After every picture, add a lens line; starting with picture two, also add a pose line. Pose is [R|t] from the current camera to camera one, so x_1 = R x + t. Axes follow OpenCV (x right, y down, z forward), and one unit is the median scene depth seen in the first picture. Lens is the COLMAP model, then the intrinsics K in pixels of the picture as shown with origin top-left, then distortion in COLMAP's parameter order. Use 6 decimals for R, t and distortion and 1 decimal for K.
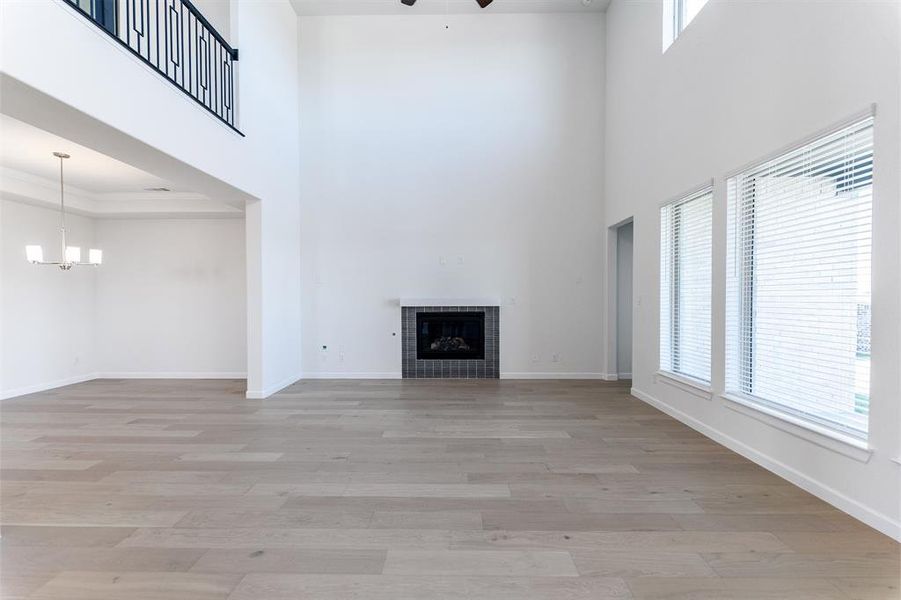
lens RADIAL K [[363.5, 0, 450.5], [0, 363.5, 300.0], [0, 0, 1]] dist [0.001609, 0.000087]
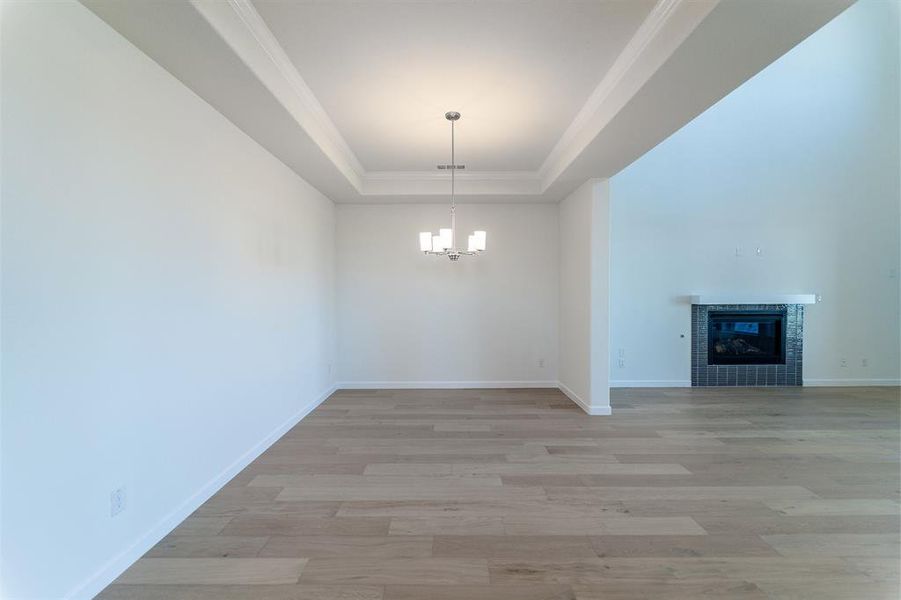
lens RADIAL K [[358.4, 0, 451.2], [0, 358.4, 301.8], [0, 0, 1]] dist [-0.002537, -0.000485]
pose [[0.999931, -0.003626, 0.011183, -0.722366], [0.003518, 0.999947, 0.009697, 0.001183], [-0.011218, -0.009657, 0.999890, 0.148402]]
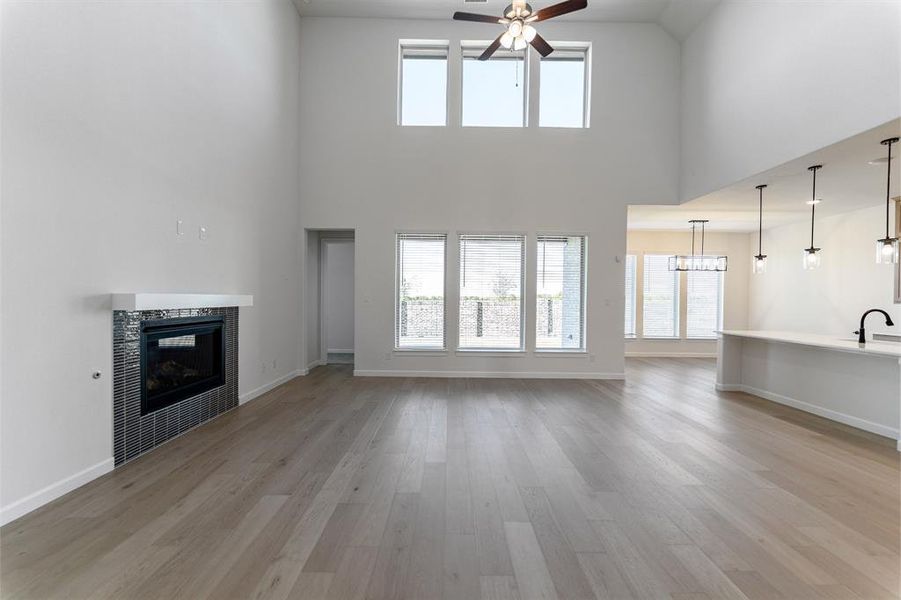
lens RADIAL K [[358.4, 0, 451.2], [0, 358.4, 301.8], [0, 0, 1]] dist [-0.002537, -0.000485]
pose [[-0.027083, -0.007747, 0.999603, -0.593444], [-0.004777, 0.999960, 0.007620, 0.000946], [-0.999622, -0.004569, -0.027119, 0.592929]]
